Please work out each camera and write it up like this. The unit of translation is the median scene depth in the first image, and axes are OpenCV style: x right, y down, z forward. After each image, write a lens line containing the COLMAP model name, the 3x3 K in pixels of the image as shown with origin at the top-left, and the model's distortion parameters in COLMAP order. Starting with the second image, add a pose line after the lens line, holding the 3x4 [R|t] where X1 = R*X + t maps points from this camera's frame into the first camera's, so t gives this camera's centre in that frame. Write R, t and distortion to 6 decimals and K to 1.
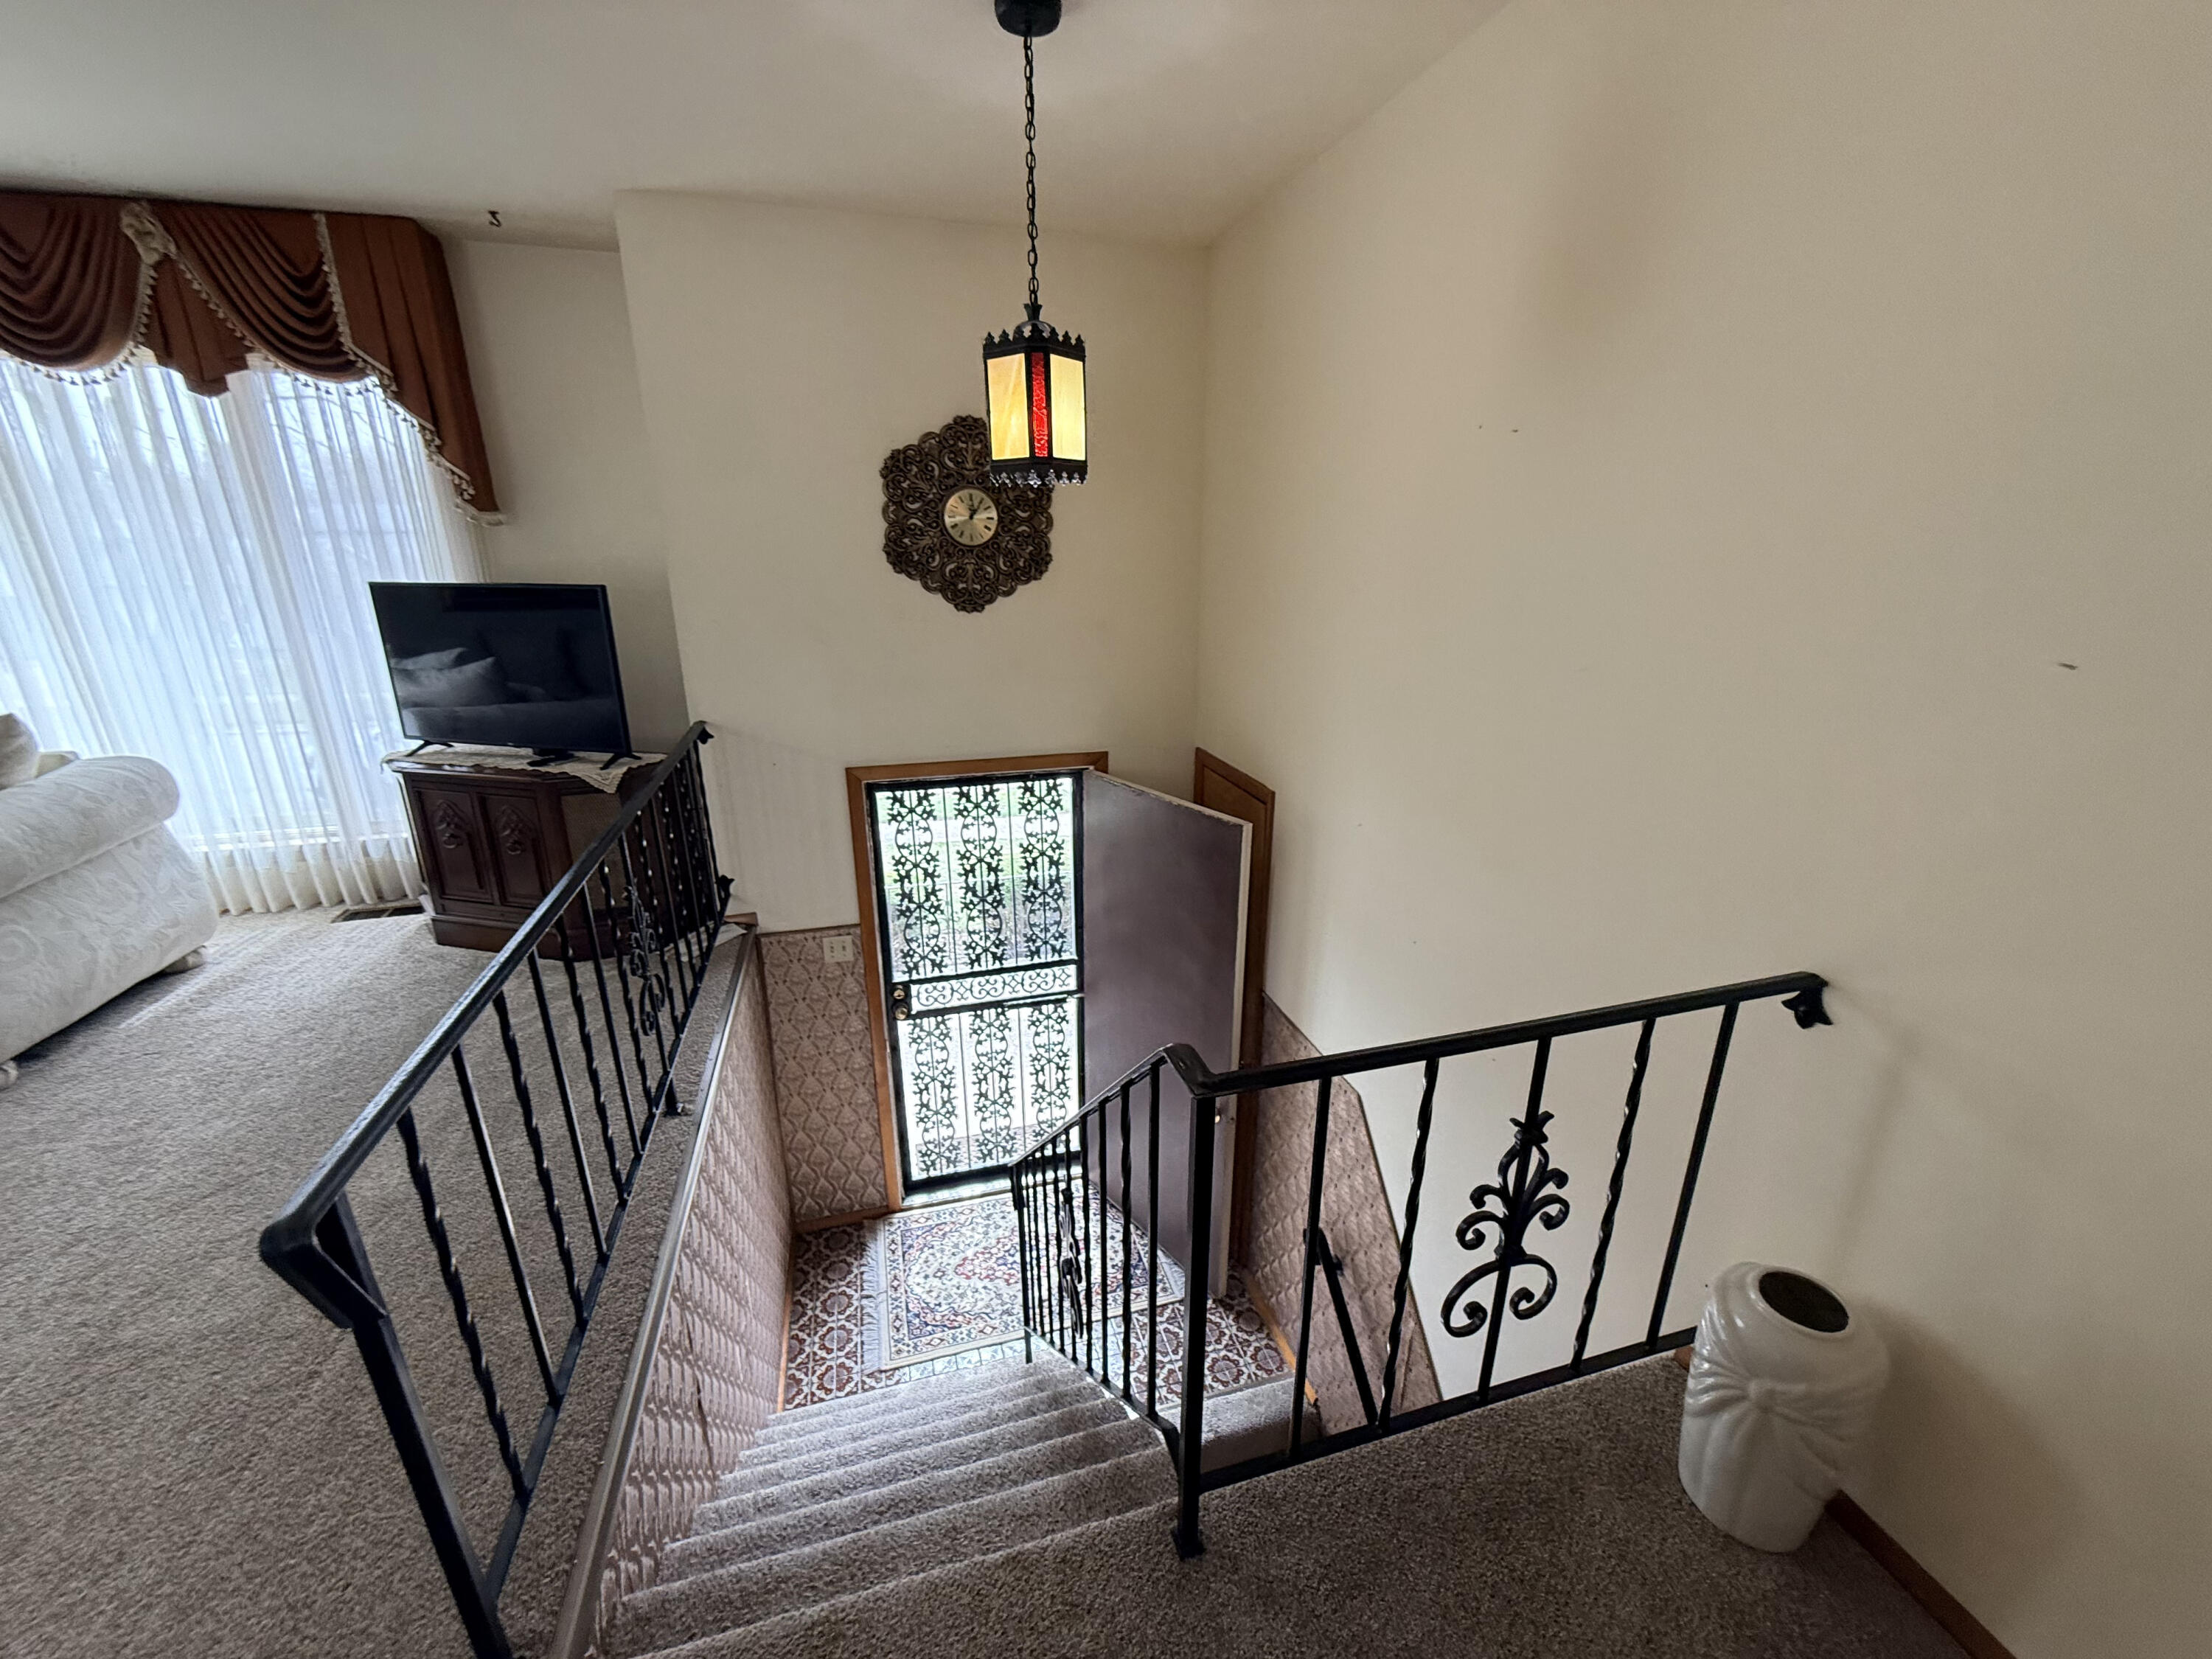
lens RADIAL K [[877.7, 0, 1117.9], [0, 877.7, 828.4], [0, 0, 1]] dist [0.007201, -0.003579]
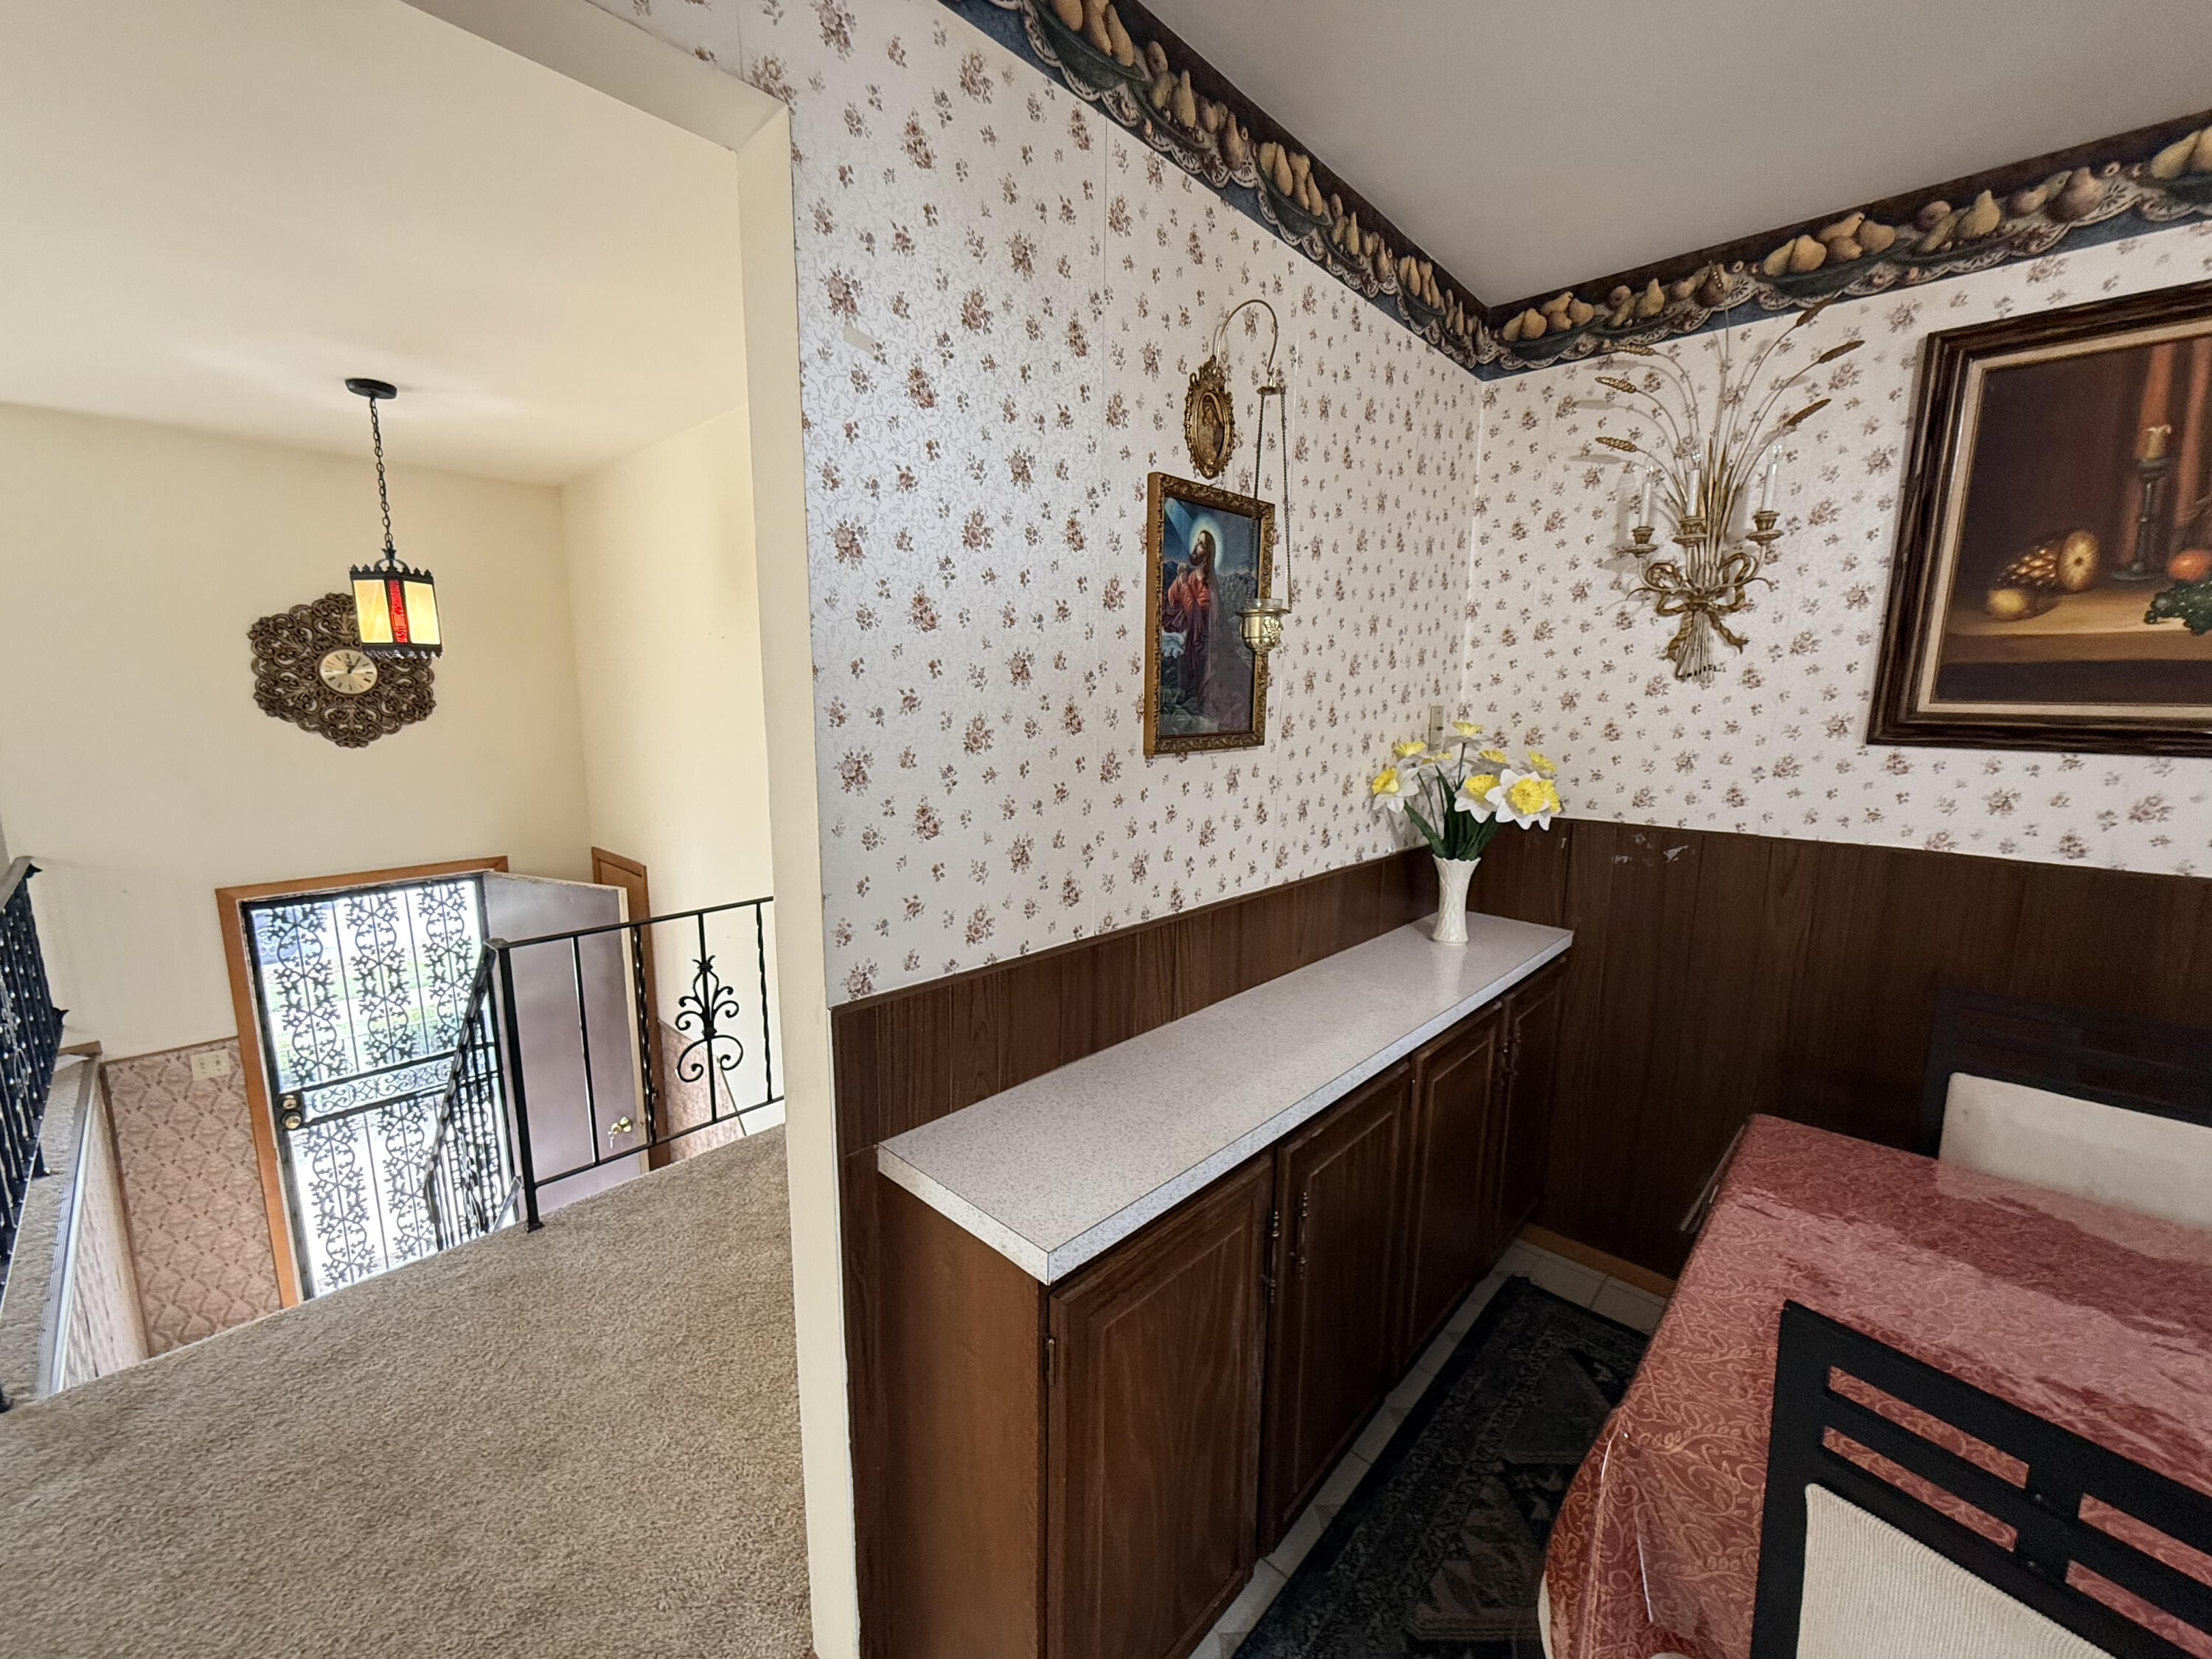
lens RADIAL K [[880.5, 0, 1111.8], [0, 880.5, 831.6], [0, 0, 1]] dist [0.000458, -0.000289]
pose [[0.856424, -0.079035, 0.510187, 0.089709], [0.154622, 0.982117, -0.107413, 0.145241], [-0.492574, 0.170877, 0.853330, -0.480669]]
